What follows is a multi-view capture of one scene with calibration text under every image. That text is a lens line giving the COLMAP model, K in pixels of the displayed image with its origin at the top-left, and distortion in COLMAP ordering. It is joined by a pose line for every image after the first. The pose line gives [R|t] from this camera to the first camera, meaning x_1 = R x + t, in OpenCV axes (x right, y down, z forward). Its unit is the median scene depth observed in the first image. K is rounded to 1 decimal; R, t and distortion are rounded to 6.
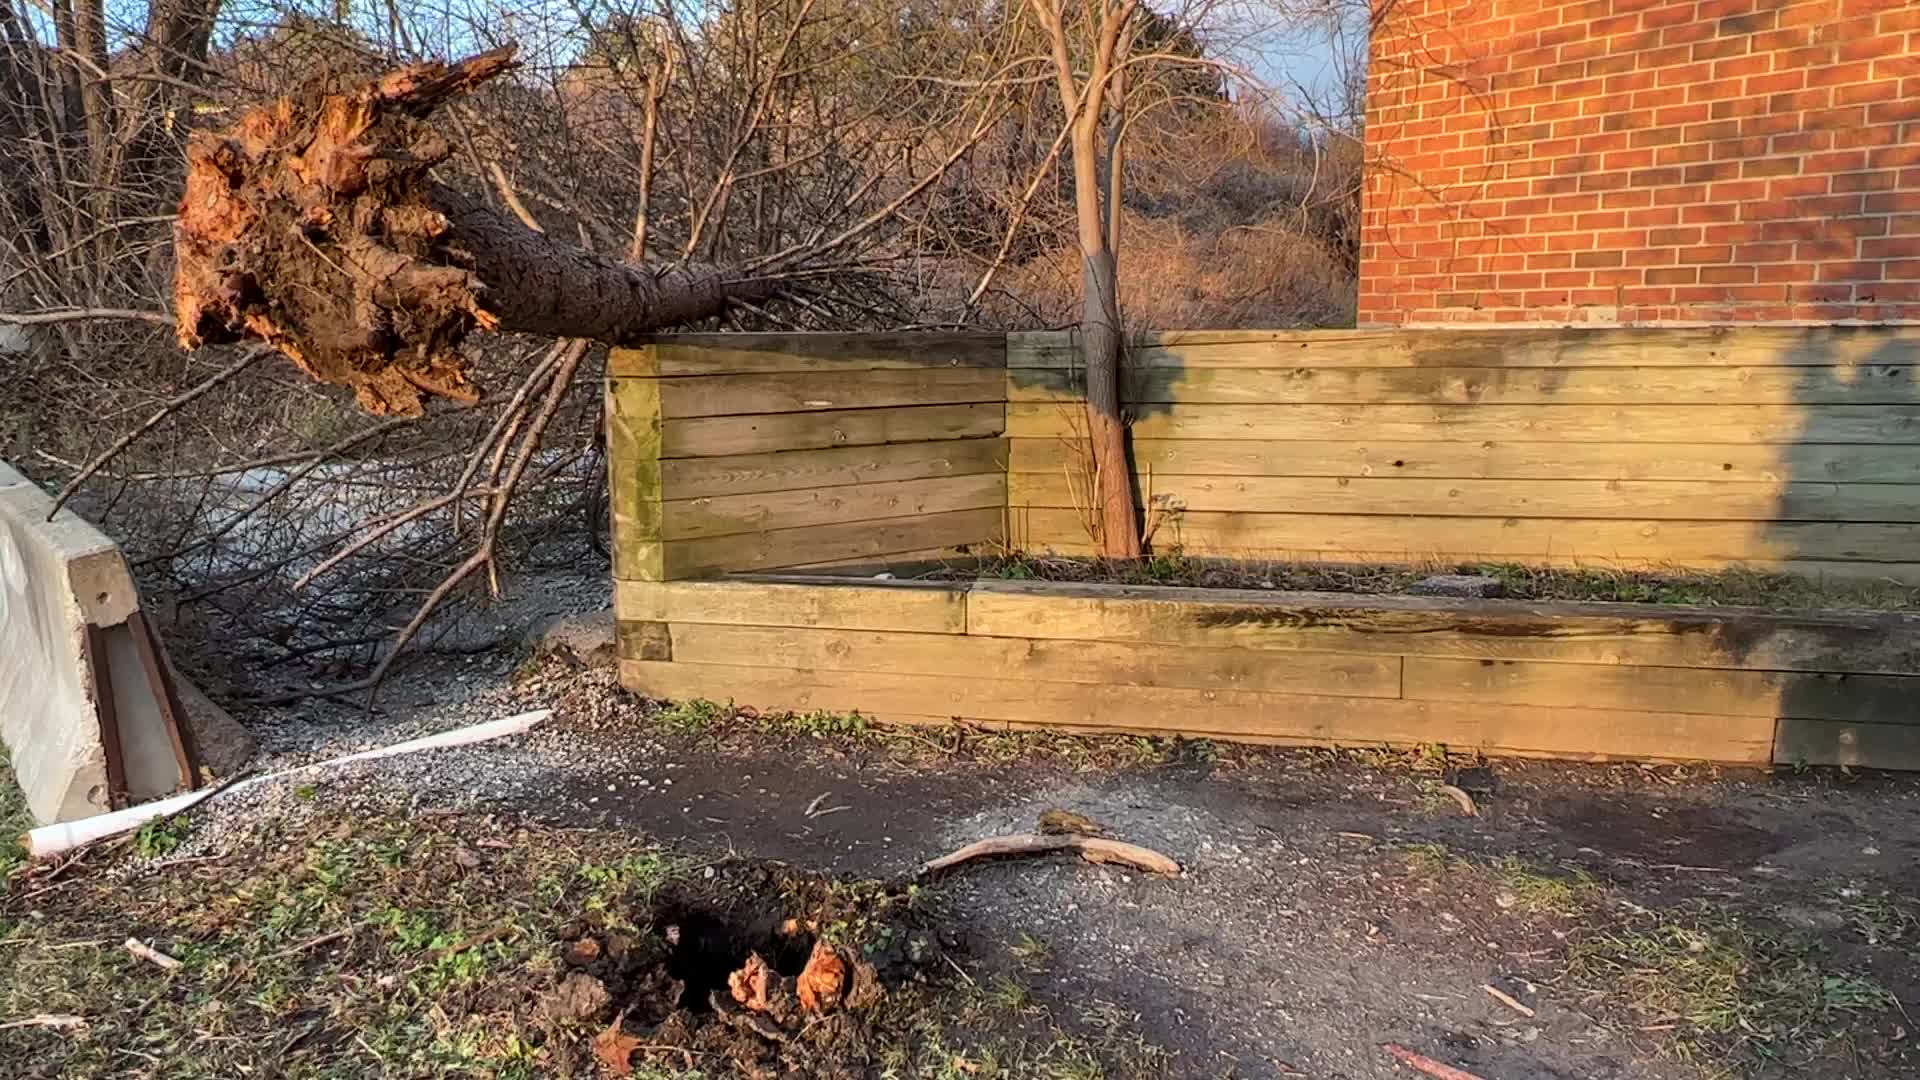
lens RADIAL K [[1389.9, 0, 952.6], [0, 1389.9, 529.2], [0, 0, 1]] dist [0.006437, 0.000562]
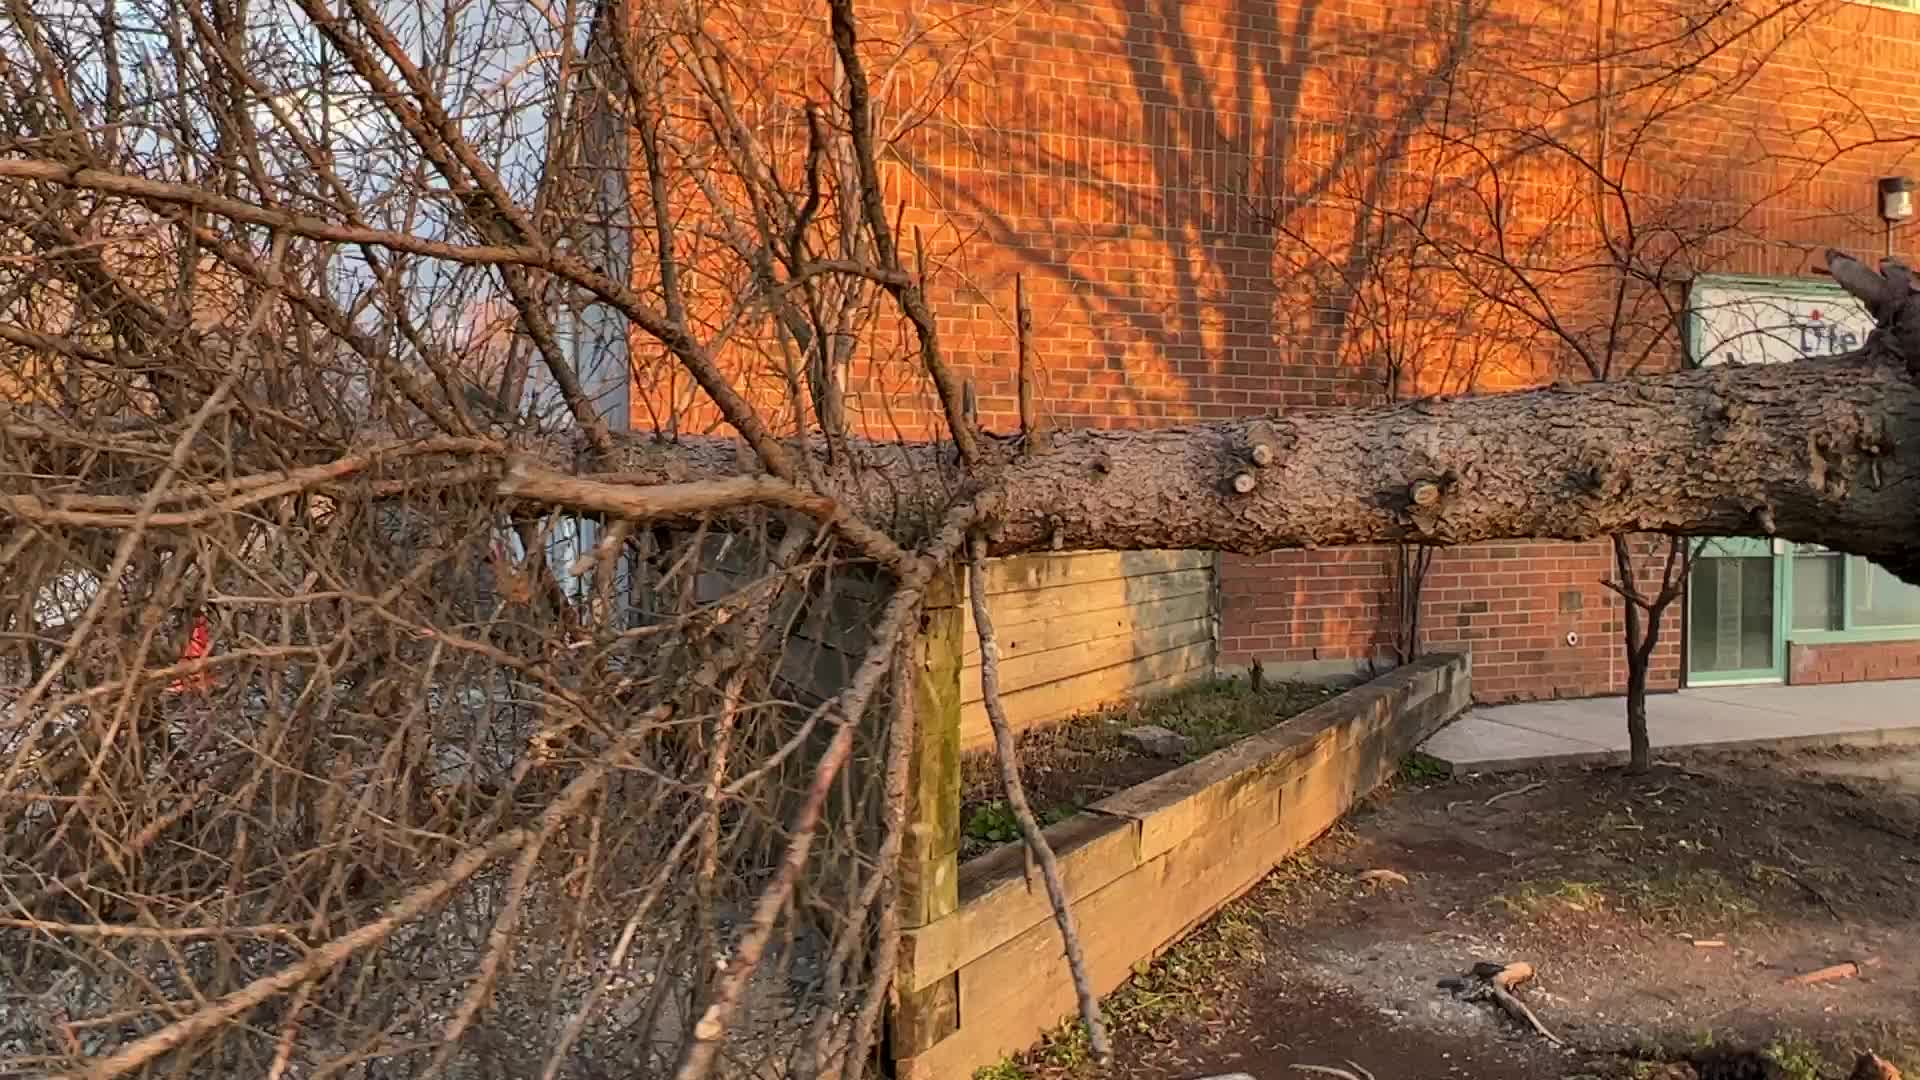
lens RADIAL K [[1389.9, 0, 952.6], [0, 1389.9, 529.2], [0, 0, 1]] dist [0.006437, 0.000562]
pose [[0.303154, -0.010417, 0.952885, -0.842456], [0.136504, 0.990103, -0.032604, -0.121862], [-0.943114, 0.139956, 0.301576, 0.773951]]
